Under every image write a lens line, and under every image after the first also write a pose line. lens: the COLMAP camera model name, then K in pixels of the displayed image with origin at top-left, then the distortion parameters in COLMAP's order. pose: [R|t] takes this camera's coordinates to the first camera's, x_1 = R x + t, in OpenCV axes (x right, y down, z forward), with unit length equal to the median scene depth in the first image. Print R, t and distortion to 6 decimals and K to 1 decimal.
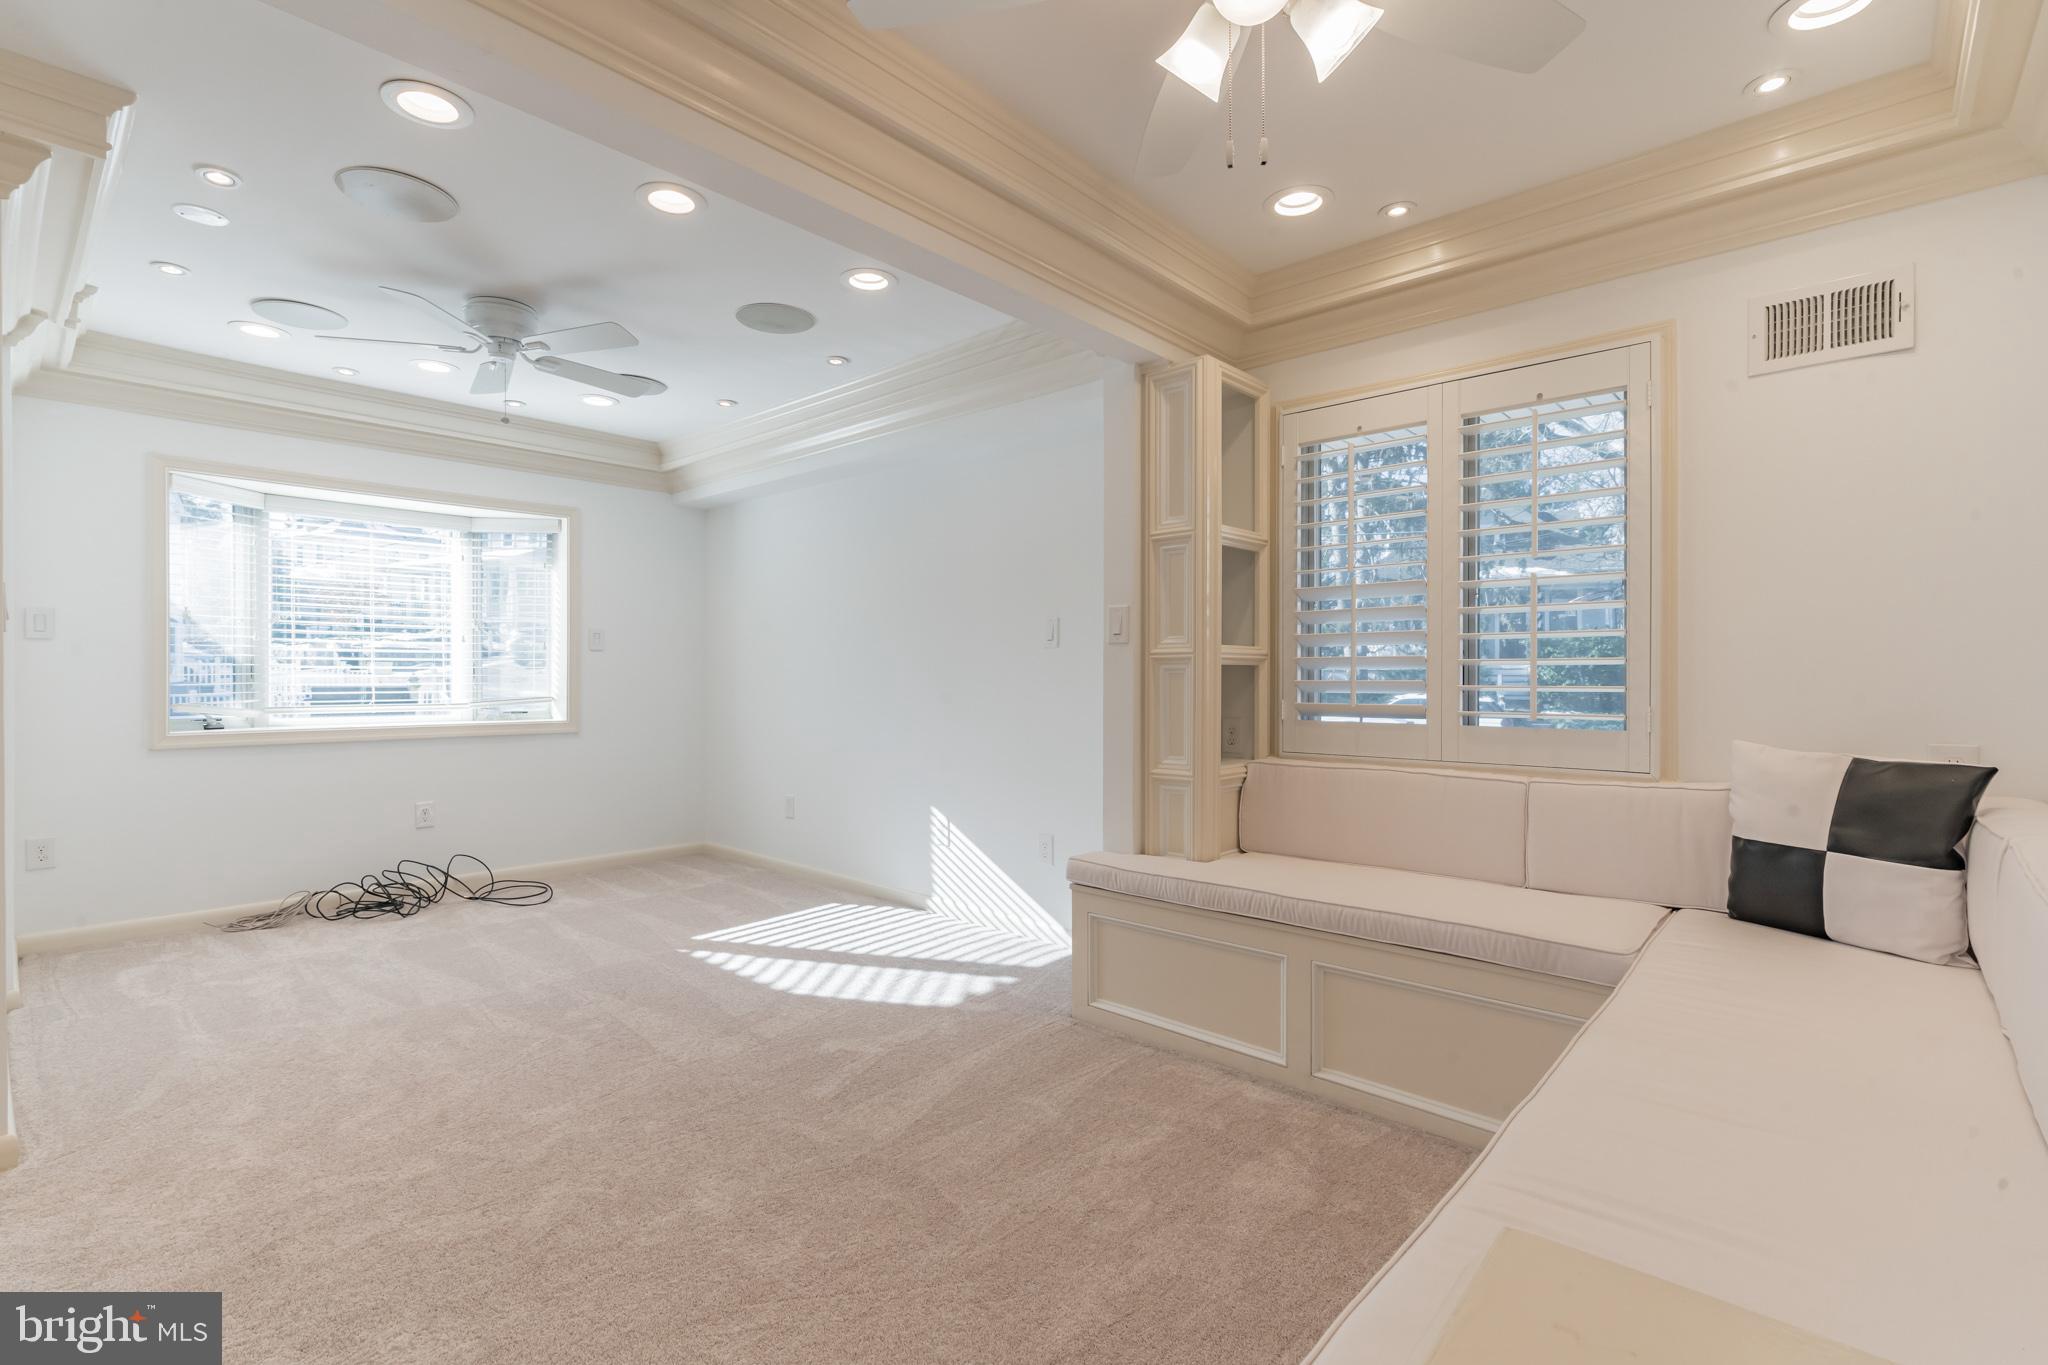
lens RADIAL K [[925.8, 0, 1009.8], [0, 925.8, 688.6], [0, 0, 1]] dist [-0.001778, -0.000729]
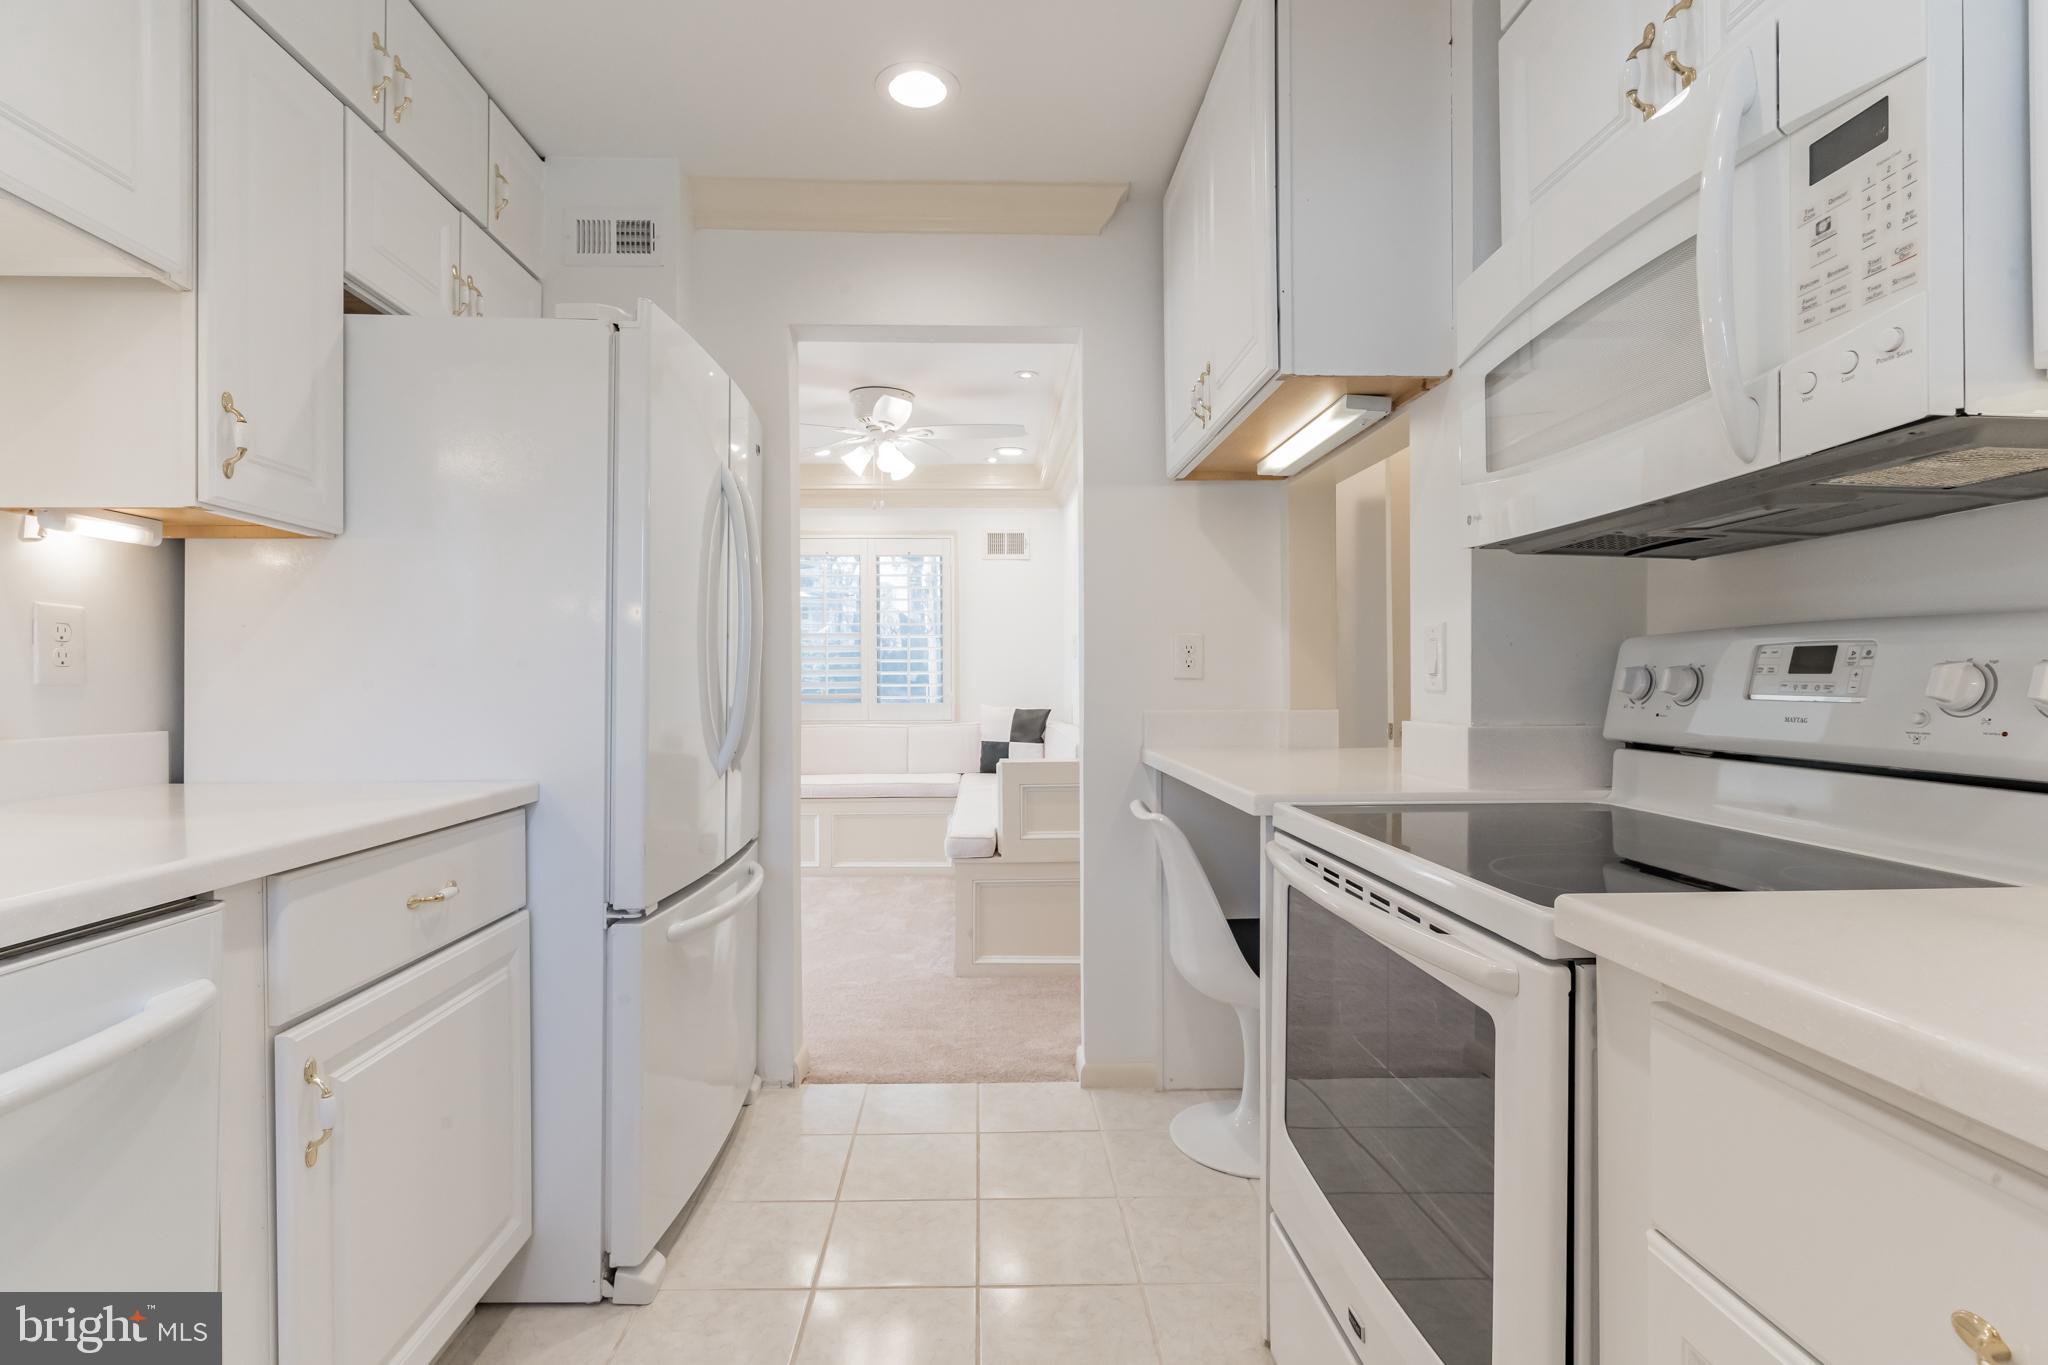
lens RADIAL K [[1005.2, 0, 1014.4], [0, 1005.2, 683.5], [0, 0, 1]] dist [-0.001658, -0.000232]
pose [[0.717718, -0.002322, 0.696330, -1.108368], [0.005336, 0.999983, -0.002165, 0.002372], [-0.696314, 0.005270, 0.717718, -1.084238]]
